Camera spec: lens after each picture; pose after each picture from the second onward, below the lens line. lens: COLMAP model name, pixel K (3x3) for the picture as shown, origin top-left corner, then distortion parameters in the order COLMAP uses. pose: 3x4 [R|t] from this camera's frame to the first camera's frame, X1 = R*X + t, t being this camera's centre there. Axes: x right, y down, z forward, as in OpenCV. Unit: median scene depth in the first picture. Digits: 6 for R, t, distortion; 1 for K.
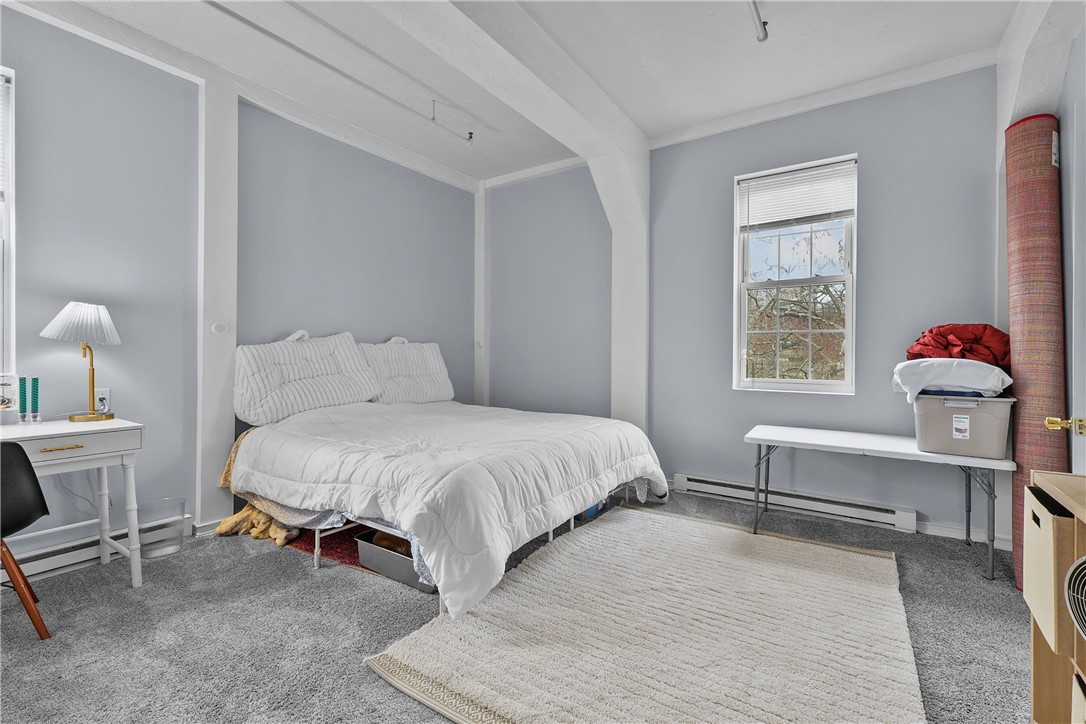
lens RADIAL K [[479.3, 0, 543.0], [0, 479.3, 362.0], [0, 0, 1]] dist [0.002993, 0.000558]
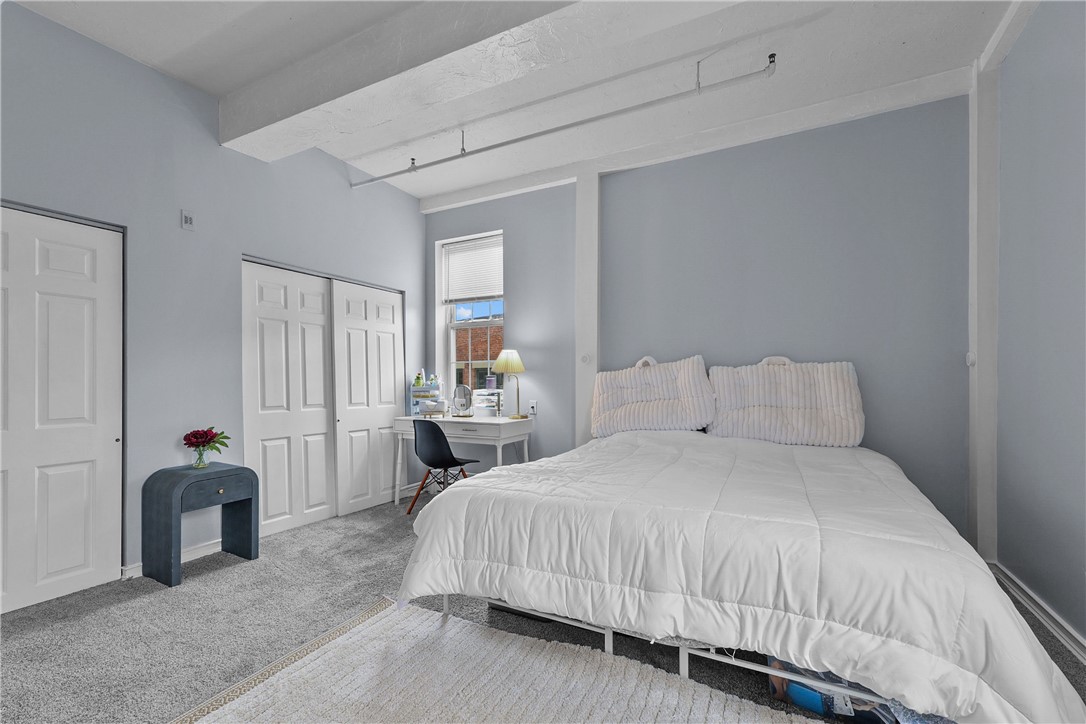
lens RADIAL K [[479.7, 0, 545.5], [0, 479.7, 380.4], [0, 0, 1]] dist [0.000929, 0.000134]
pose [[0.114761, -0.006498, -0.993372, 0.604611], [-0.015368, 0.999847, -0.008316, -0.000678], [0.993274, 0.016221, 0.114644, 0.744370]]
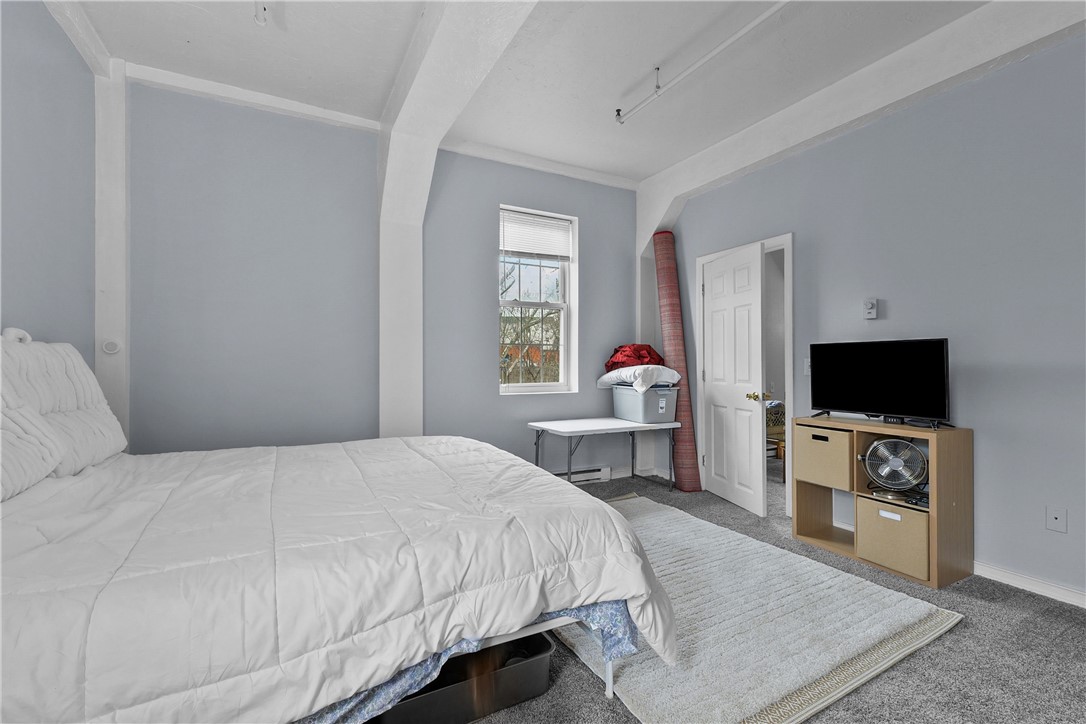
lens RADIAL K [[479.3, 0, 543.0], [0, 479.3, 362.0], [0, 0, 1]] dist [0.002993, 0.000558]
pose [[0.453125, -0.002812, 0.891442, -0.665029], [0.016532, 0.999850, -0.005249, -0.012994], [-0.891293, 0.017116, 0.453104, 0.495395]]
